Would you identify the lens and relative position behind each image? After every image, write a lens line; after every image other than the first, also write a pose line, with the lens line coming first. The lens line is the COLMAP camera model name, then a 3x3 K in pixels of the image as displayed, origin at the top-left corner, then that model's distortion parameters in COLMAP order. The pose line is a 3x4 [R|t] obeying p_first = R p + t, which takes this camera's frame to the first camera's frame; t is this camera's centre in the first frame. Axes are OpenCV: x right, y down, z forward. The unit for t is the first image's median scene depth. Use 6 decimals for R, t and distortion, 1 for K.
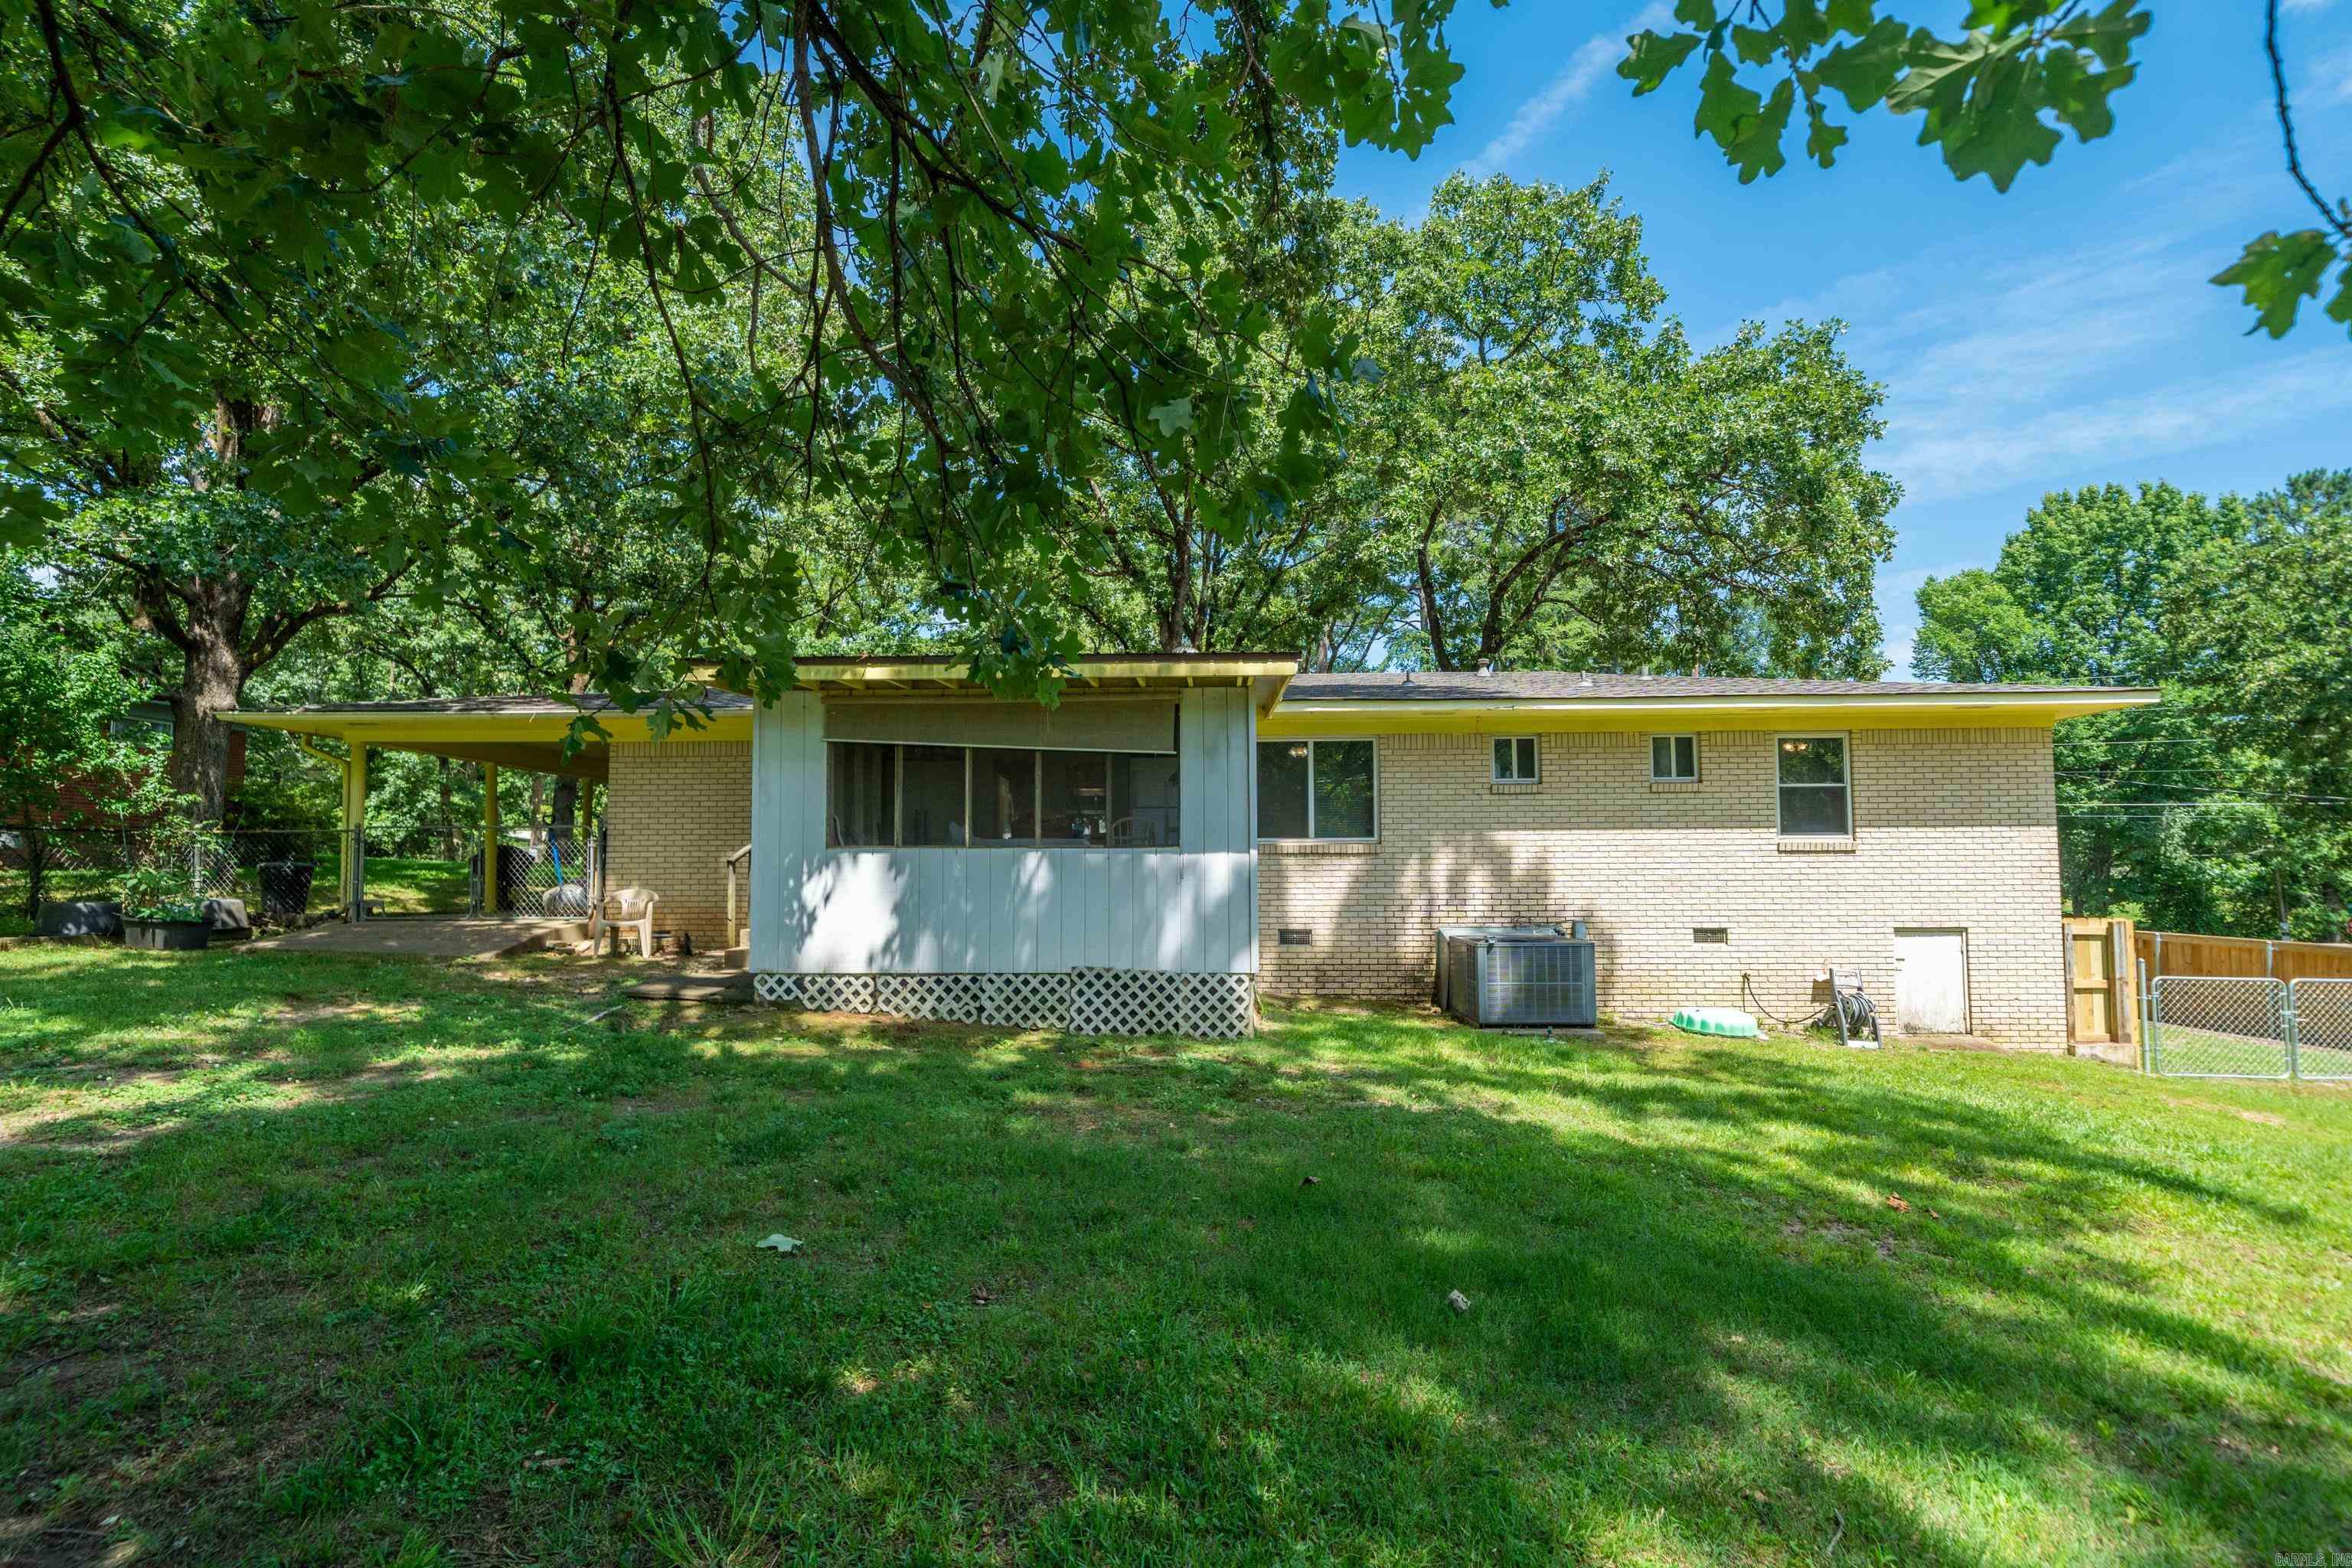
lens RADIAL K [[1030.5, 0, 1176.3], [0, 1030.5, 781.2], [0, 0, 1]] dist [-0.005119, -0.000092]
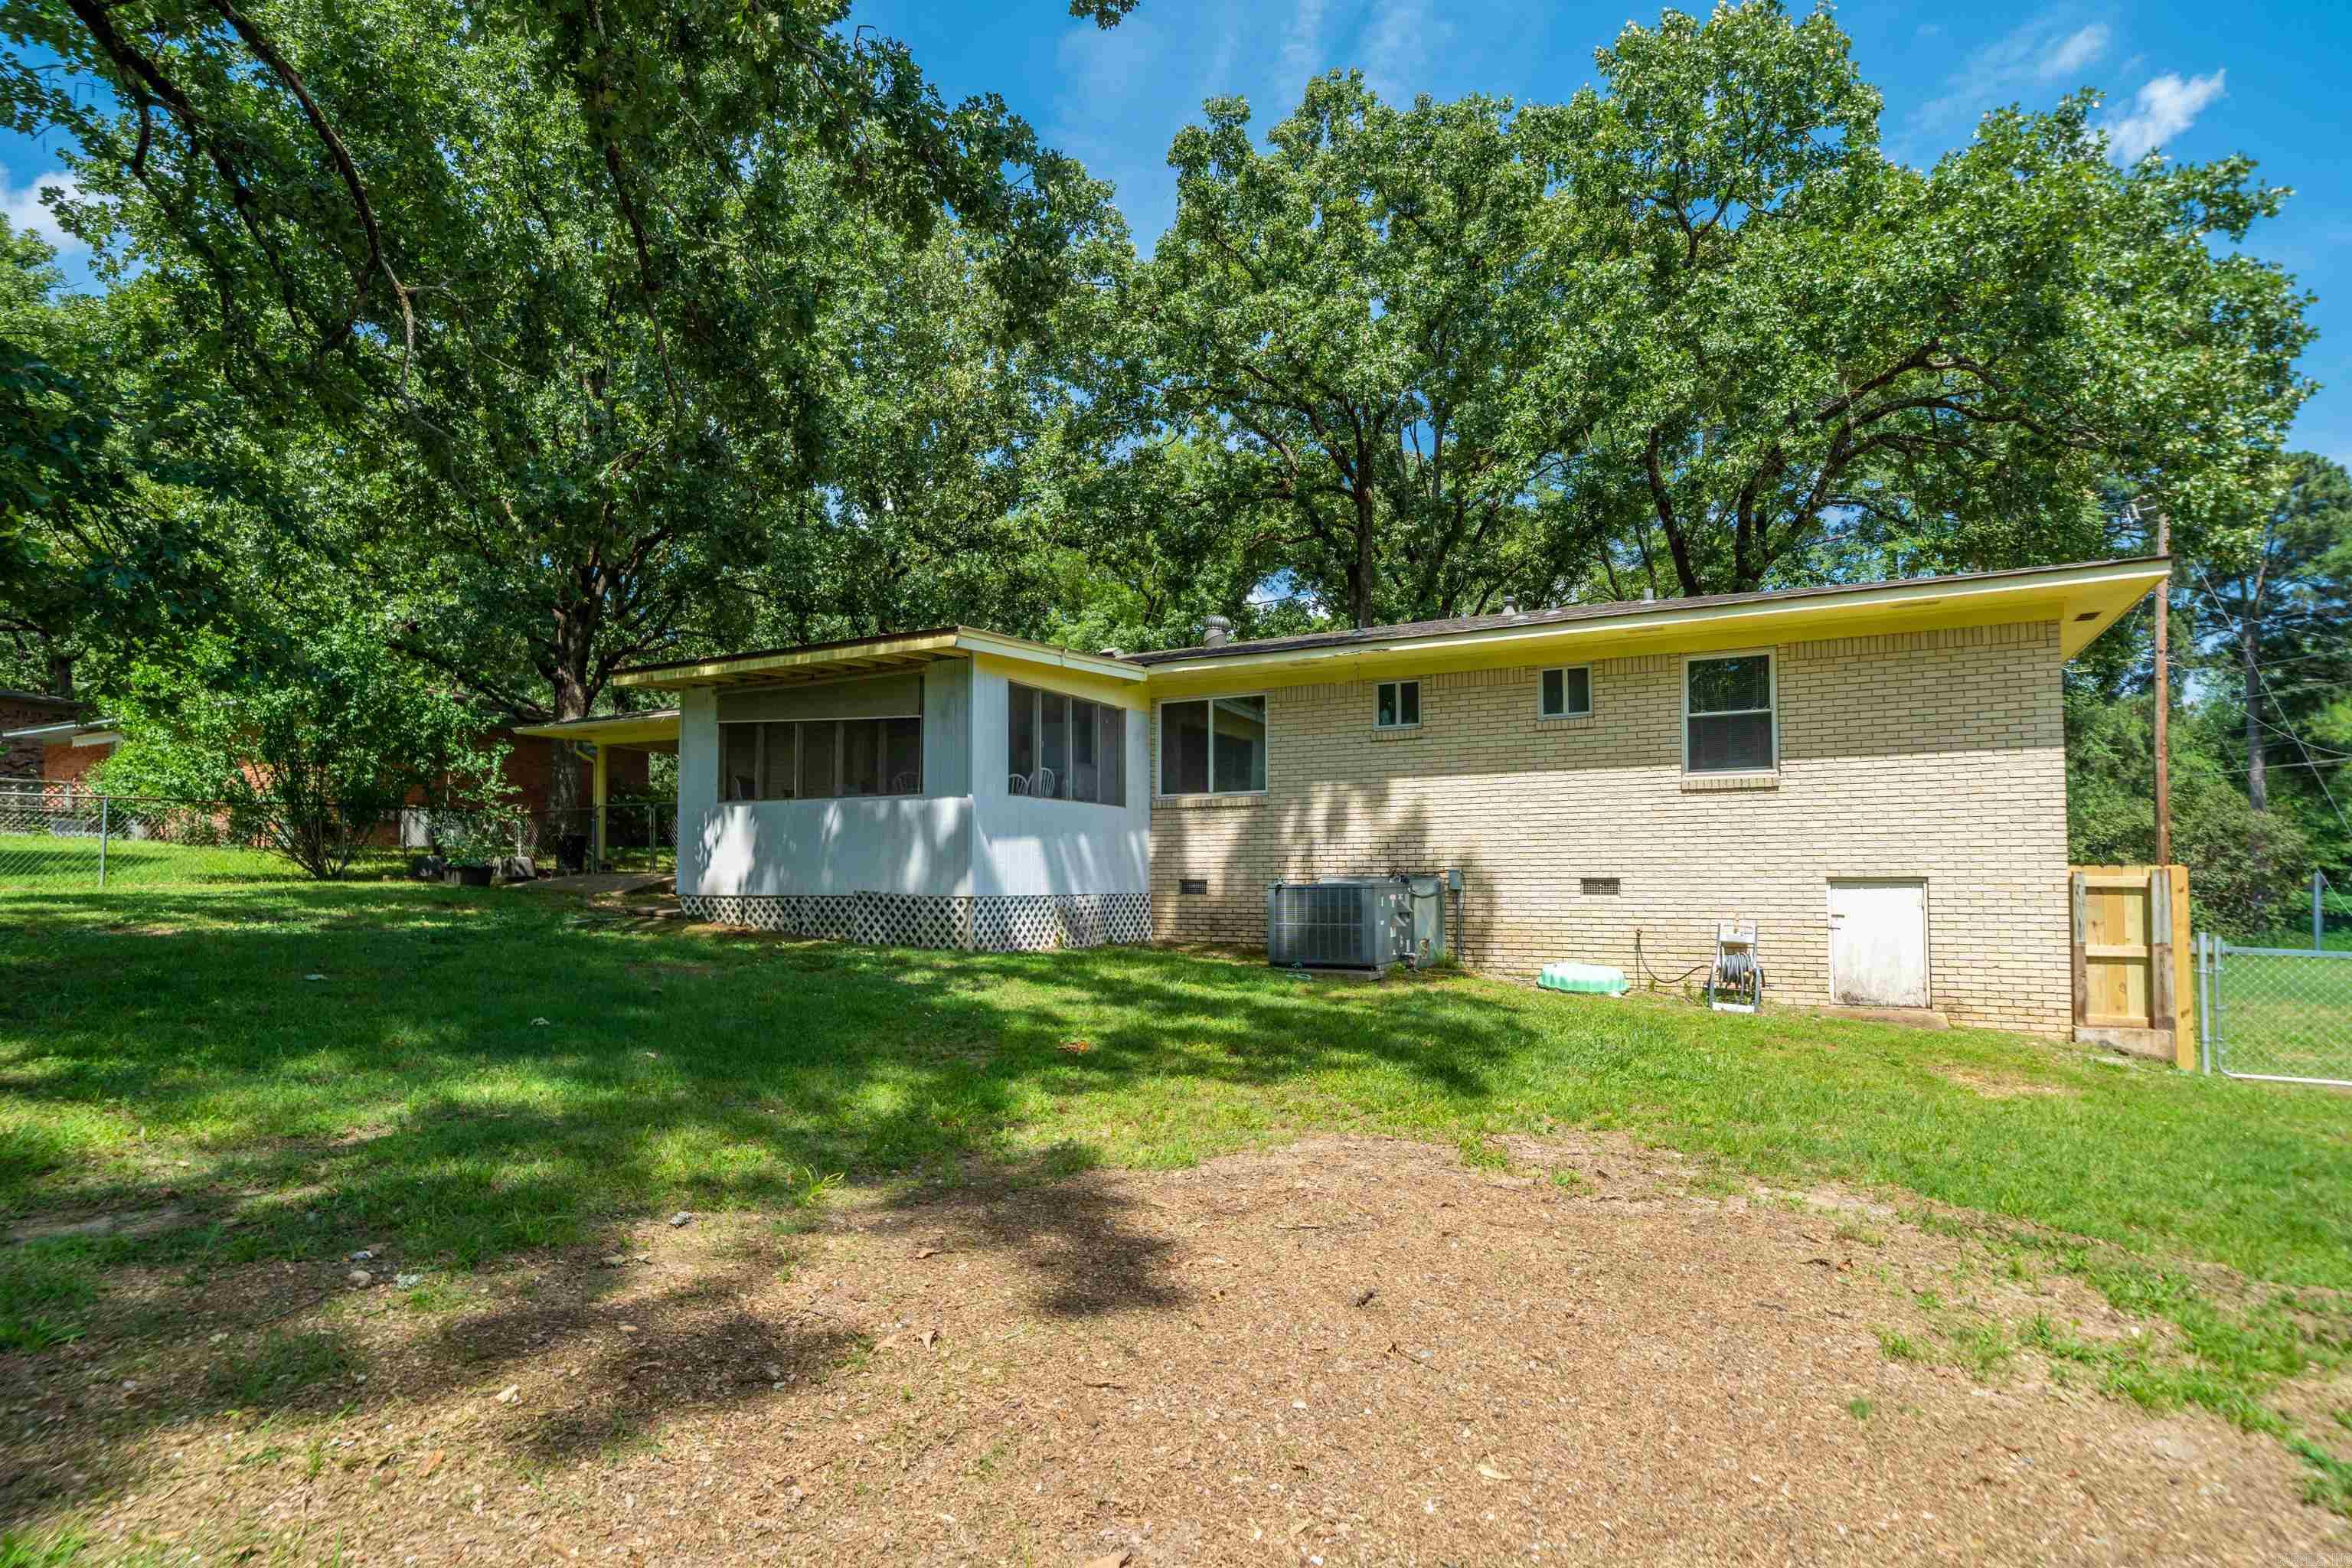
lens RADIAL K [[1143.2, 0, 1175.5], [0, 1143.2, 782.6], [0, 0, 1]] dist [-0.000499, -0.000223]
pose [[0.901230, -0.034302, -0.431982, 0.625460], [0.037869, 0.999283, -0.000345, 0.046070], [0.431683, -0.016048, 0.901882, -0.063138]]
